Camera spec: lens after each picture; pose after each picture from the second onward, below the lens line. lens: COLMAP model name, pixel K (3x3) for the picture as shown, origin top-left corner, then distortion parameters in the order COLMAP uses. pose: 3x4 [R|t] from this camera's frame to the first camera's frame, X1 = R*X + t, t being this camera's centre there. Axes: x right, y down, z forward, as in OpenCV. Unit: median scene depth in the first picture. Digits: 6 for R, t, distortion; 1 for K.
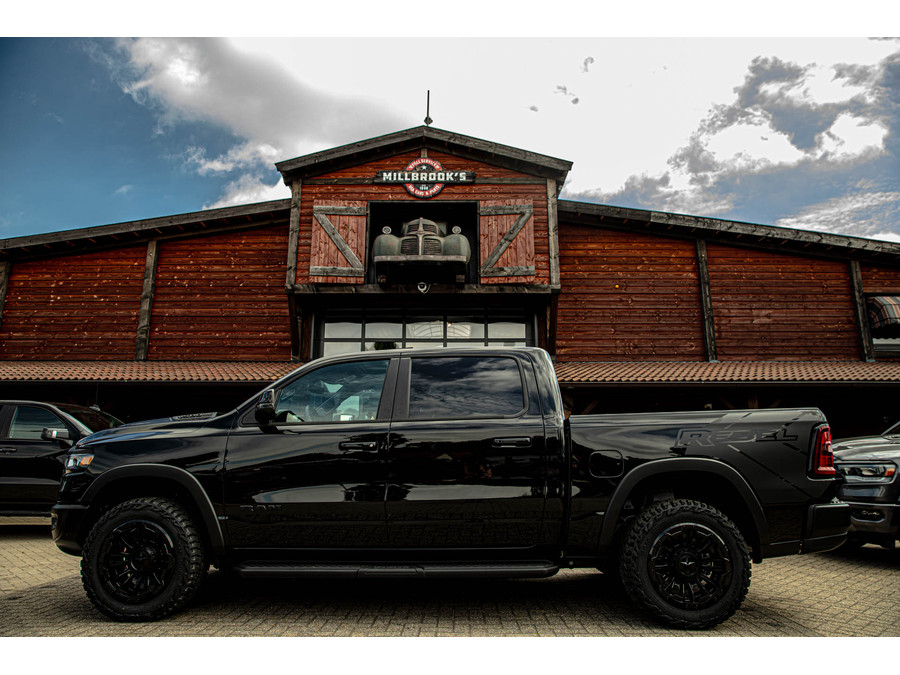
lens RADIAL K [[624.7, 0, 444.5], [0, 624.7, 334.9], [0, 0, 1]] dist [-0.081284, 0.030822]
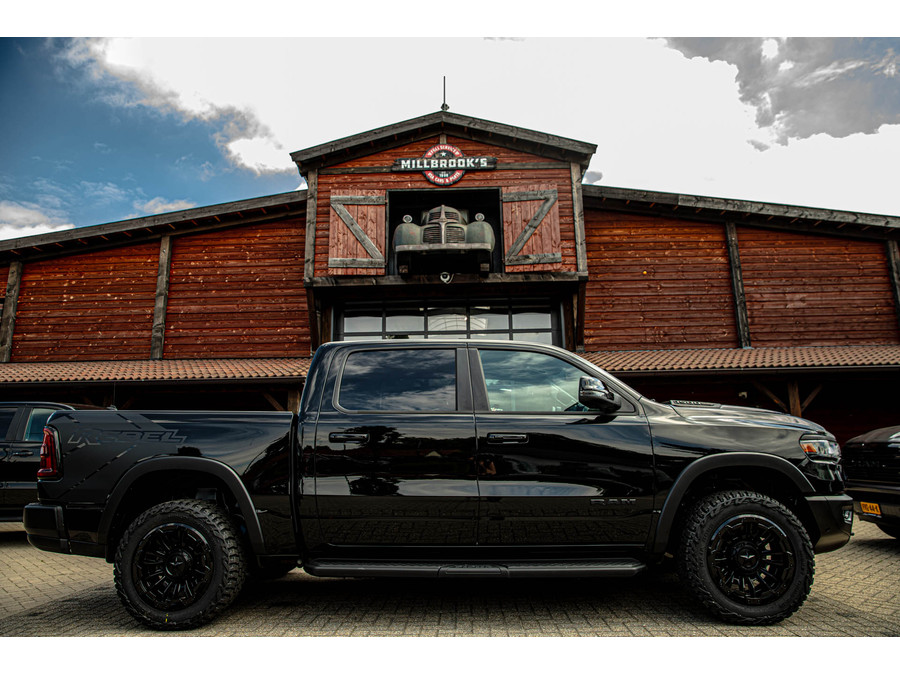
lens RADIAL K [[624.7, 0, 445.6], [0, 624.7, 335.8], [0, 0, 1]] dist [-0.081284, 0.030822]
pose [[0.999686, -0.020694, -0.014164, -0.021792], [0.020807, 0.999752, 0.007878, 0.006474], [0.013997, -0.008171, 0.999869, 0.030169]]
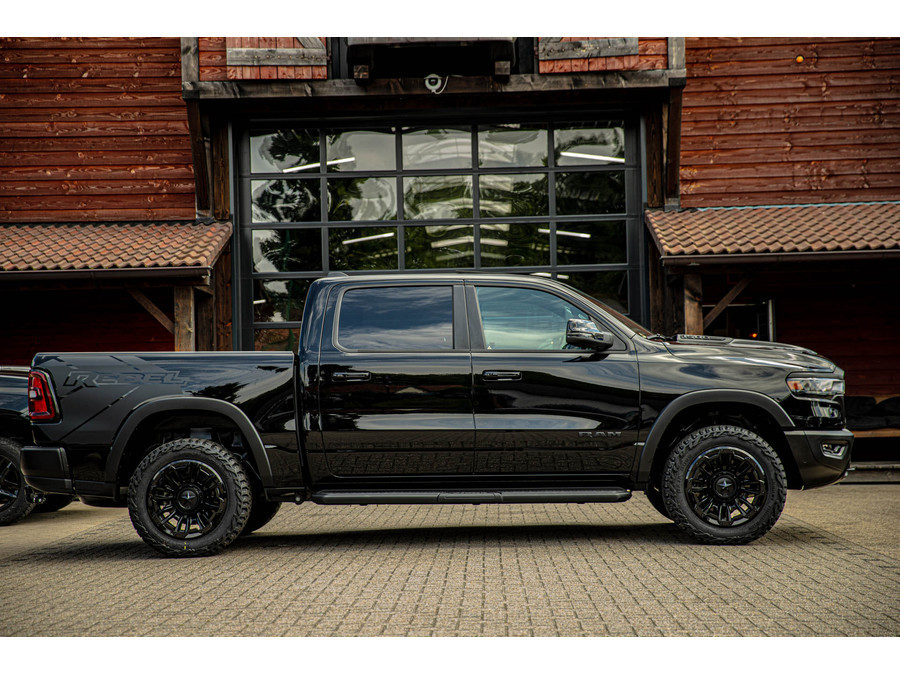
lens RADIAL K [[1771.9, 0, 421.5], [0, 1771.9, 341.0], [0, 0, 1]] dist [0.232974, 0.000000]
pose [[0.999452, -0.026518, -0.019806, -0.019763], [0.029515, 0.984874, 0.170740, -0.115422], [0.014979, -0.171231, 0.985117, -0.563663]]
